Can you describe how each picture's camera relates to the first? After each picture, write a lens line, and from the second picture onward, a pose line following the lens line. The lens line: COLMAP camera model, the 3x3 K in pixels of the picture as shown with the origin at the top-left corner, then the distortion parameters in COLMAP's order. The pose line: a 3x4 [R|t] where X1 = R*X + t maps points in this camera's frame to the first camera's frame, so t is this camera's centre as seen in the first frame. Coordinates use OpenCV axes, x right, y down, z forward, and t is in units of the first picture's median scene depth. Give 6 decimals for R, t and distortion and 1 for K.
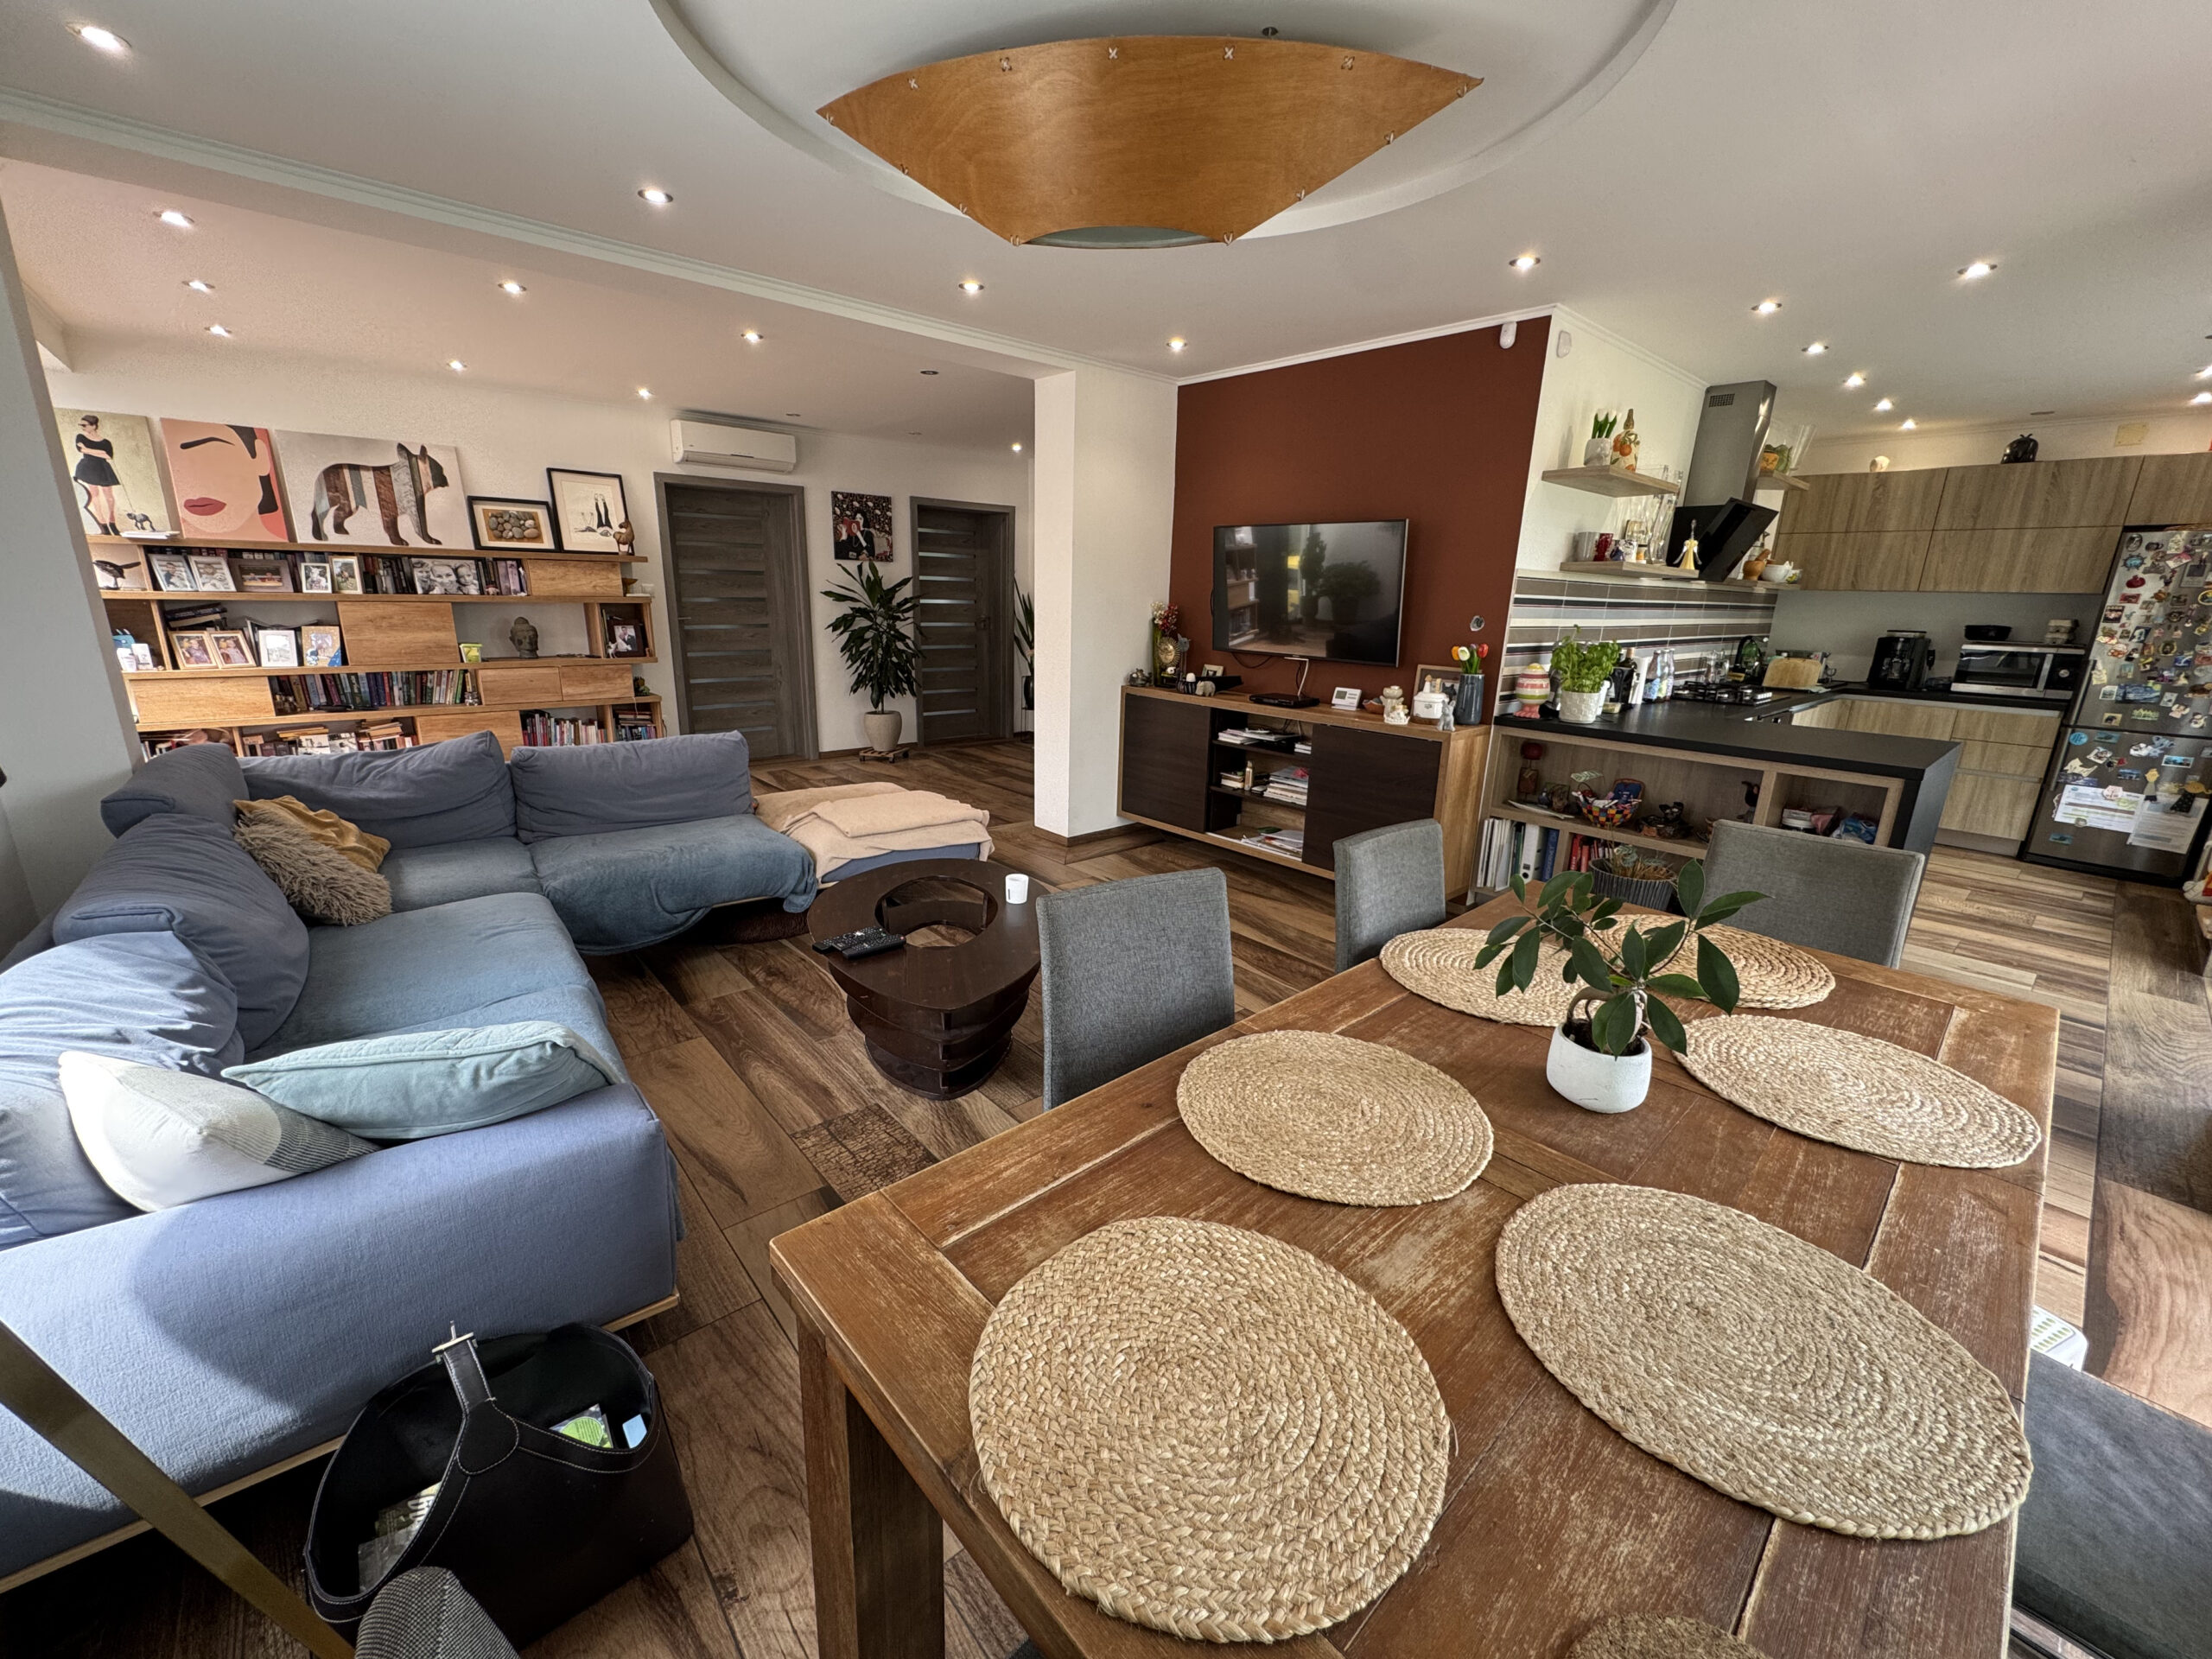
lens RADIAL K [[884.8, 0, 1104.6], [0, 884.8, 827.6], [0, 0, 1]] dist [-0.002180, 0.000228]
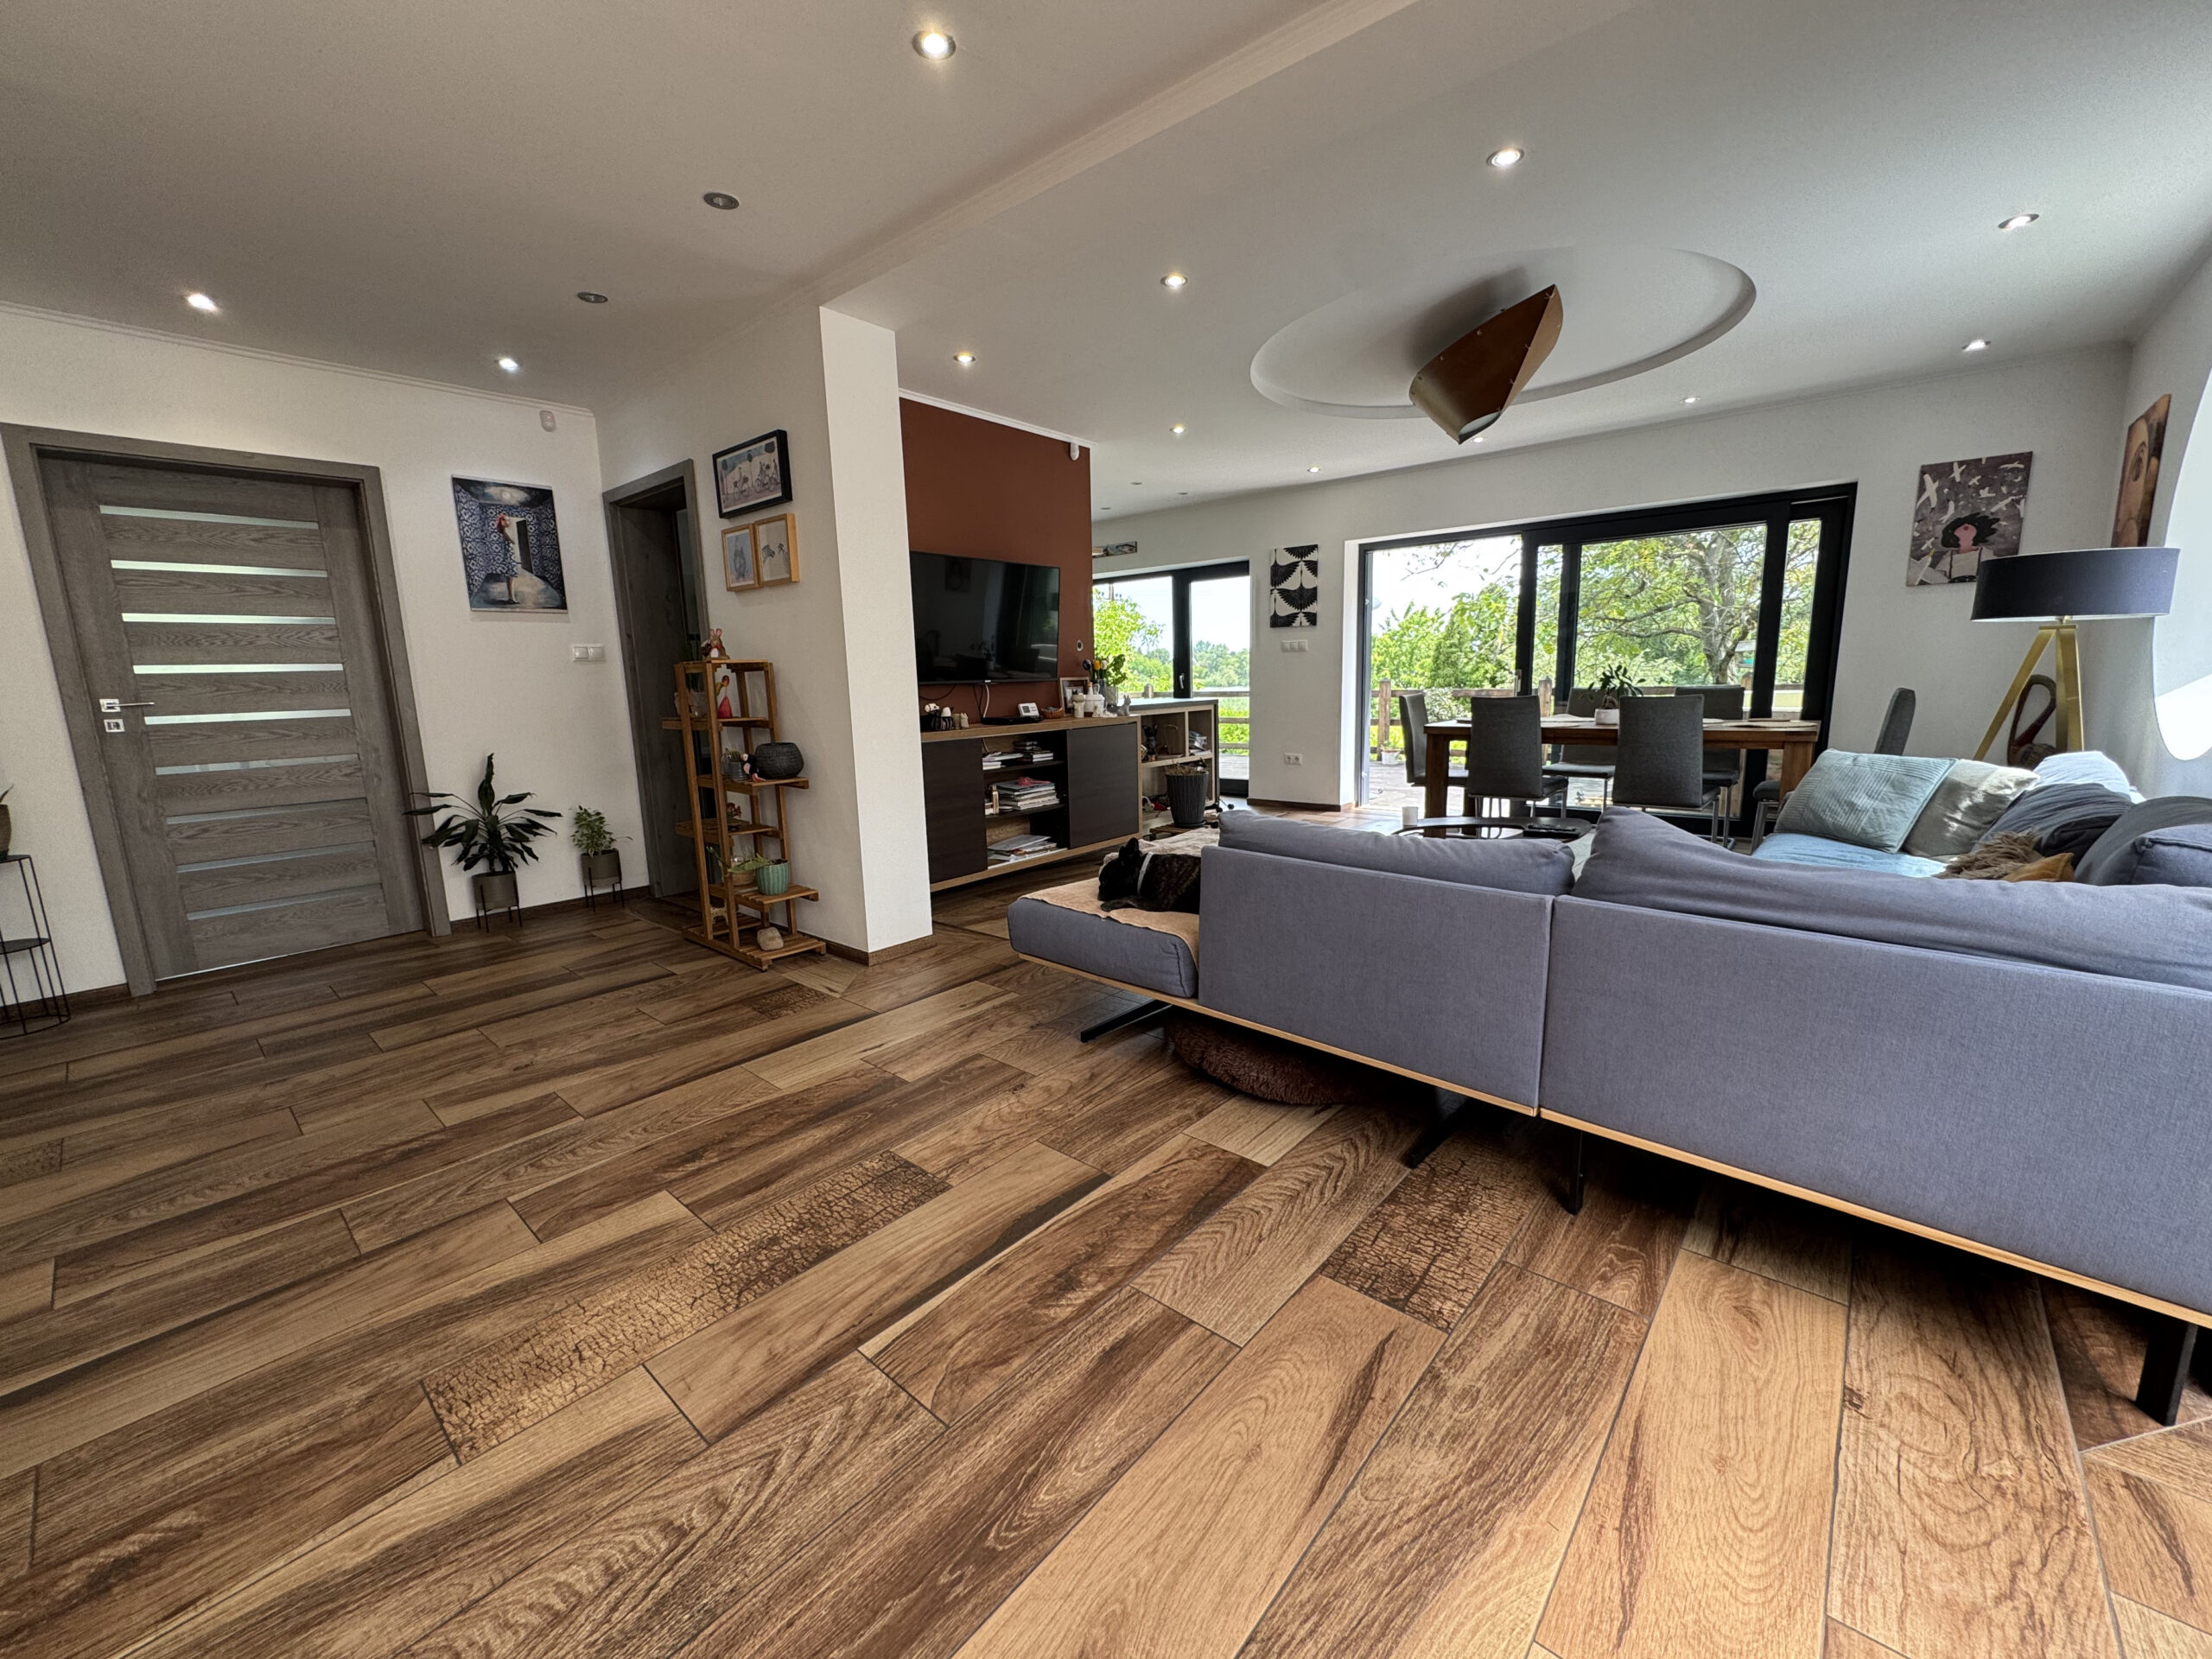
lens RADIAL K [[884.6, 0, 1103.4], [0, 884.6, 830.8], [0, 0, 1]] dist [-0.003446, -0.000071]
pose [[-0.136734, -0.194021, 0.971421, -0.775347], [0.281701, 0.932530, 0.225904, -0.199183], [-0.949710, 0.304539, -0.072853, 0.876031]]
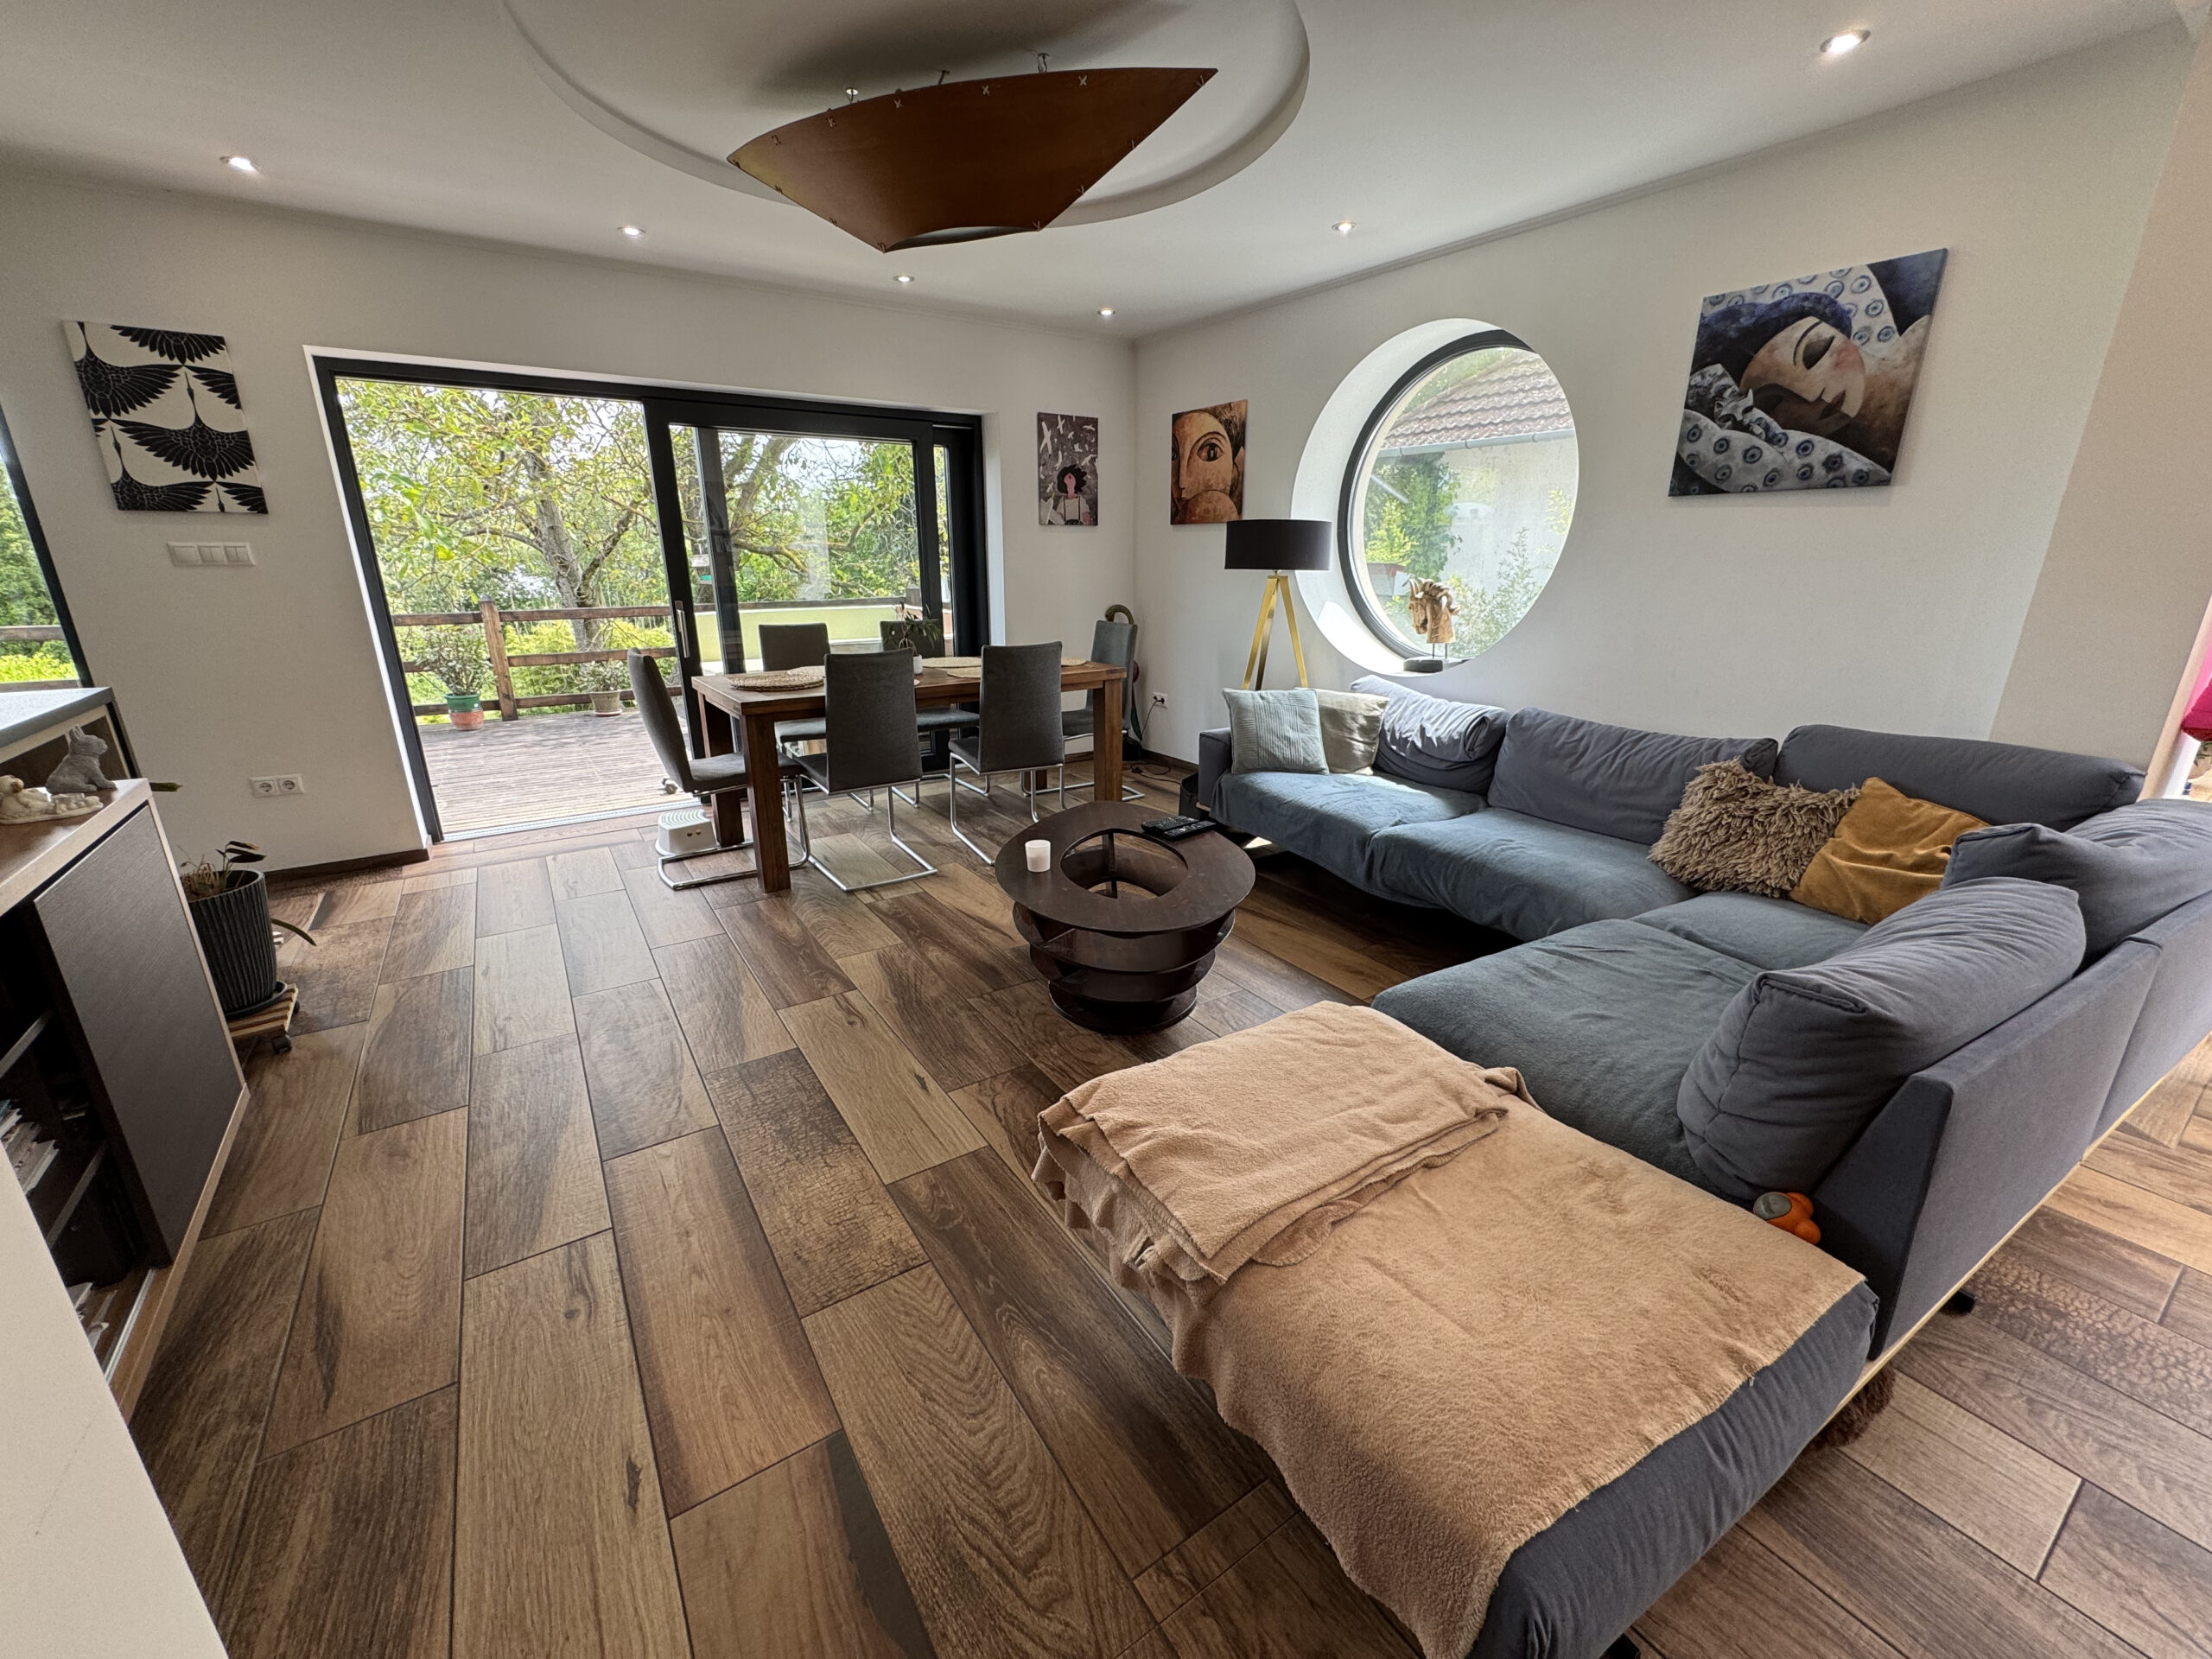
lens RADIAL K [[884.6, 0, 1103.4], [0, 884.6, 830.8], [0, 0, 1]] dist [-0.003446, -0.000071]
pose [[-0.991646, -0.064263, 0.111838, -0.149843], [0.006546, 0.840864, 0.541208, -0.250230], [-0.128820, 0.537419, -0.833419, 0.975153]]
